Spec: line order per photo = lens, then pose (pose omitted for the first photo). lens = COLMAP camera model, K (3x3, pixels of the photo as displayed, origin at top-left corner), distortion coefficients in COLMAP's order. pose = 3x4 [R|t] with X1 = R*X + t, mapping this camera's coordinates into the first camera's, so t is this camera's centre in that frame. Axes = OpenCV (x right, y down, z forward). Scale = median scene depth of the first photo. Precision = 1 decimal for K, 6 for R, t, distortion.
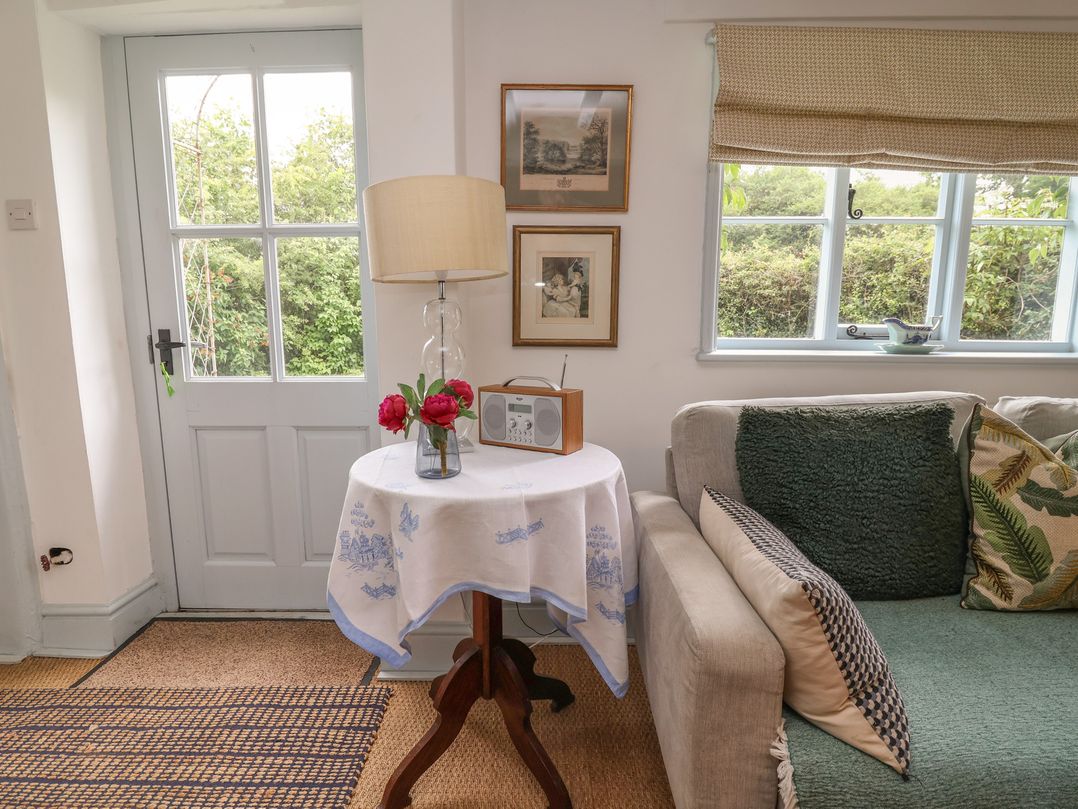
lens RADIAL K [[627.8, 0, 539.0], [0, 627.8, 404.5], [0, 0, 1]] dist [0.000102, -0.000785]
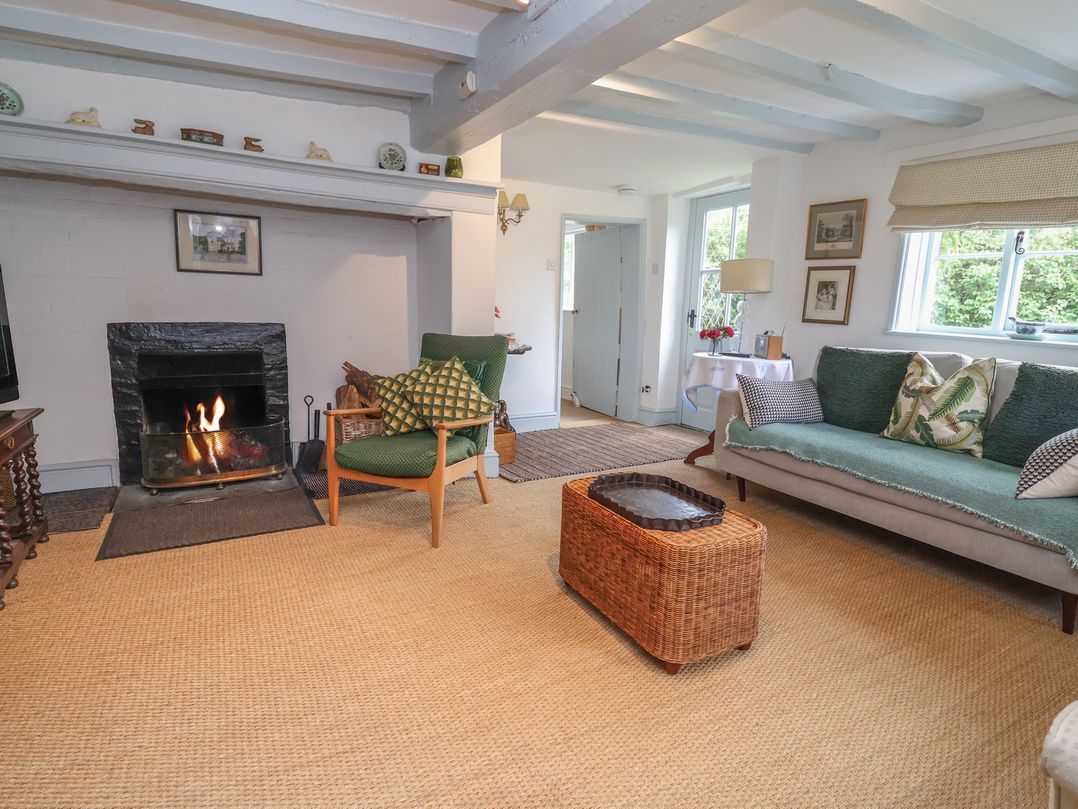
lens RADIAL K [[578.6, 0, 539.5], [0, 578.6, 402.2], [0, 0, 1]] dist [0.004314, -0.016303]
pose [[0.517761, 0.166847, -0.839098, 1.242454], [-0.153055, 0.983040, 0.101027, 0.120217], [0.841723, 0.076120, 0.534517, -0.836384]]
